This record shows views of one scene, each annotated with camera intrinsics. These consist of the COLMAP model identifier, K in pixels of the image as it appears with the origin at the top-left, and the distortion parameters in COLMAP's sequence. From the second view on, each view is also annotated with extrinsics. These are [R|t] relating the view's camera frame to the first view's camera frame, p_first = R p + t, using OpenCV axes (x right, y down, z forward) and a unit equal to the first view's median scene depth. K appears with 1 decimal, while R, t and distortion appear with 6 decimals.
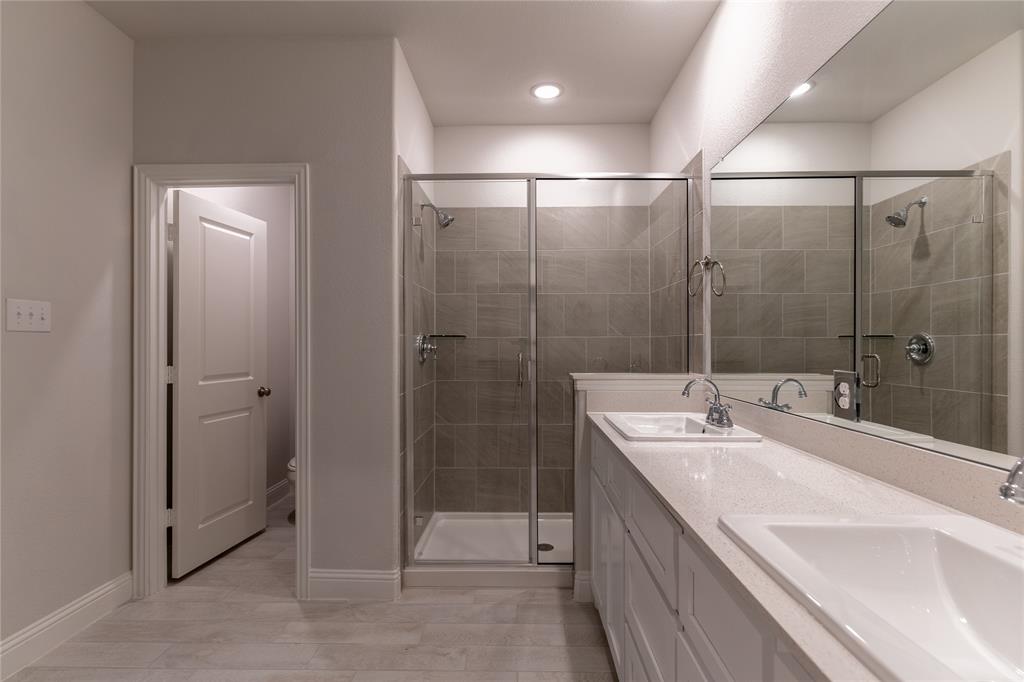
lens RADIAL K [[495.8, 0, 508.9], [0, 495.8, 341.2], [0, 0, 1]] dist [0.001113, -0.000352]
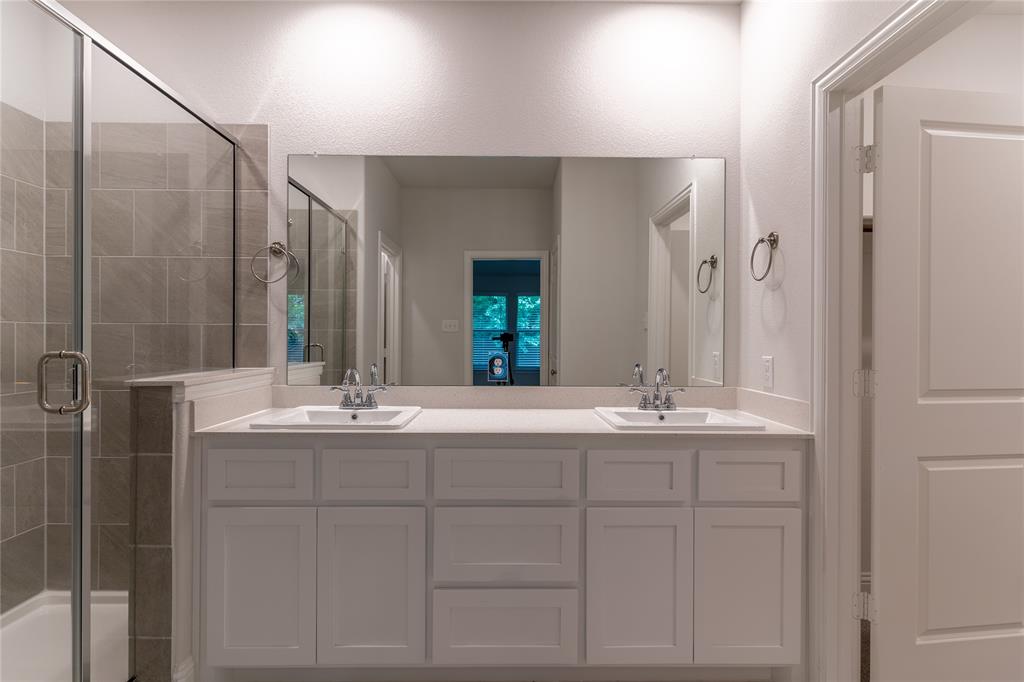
lens RADIAL K [[495.8, 0, 508.9], [0, 495.8, 341.2], [0, 0, 1]] dist [0.001113, -0.000352]
pose [[-0.019884, -0.005365, 0.999788, -0.515972], [-0.009252, 0.999944, 0.005181, 0.008401], [-0.999759, -0.009147, -0.019932, 0.535363]]
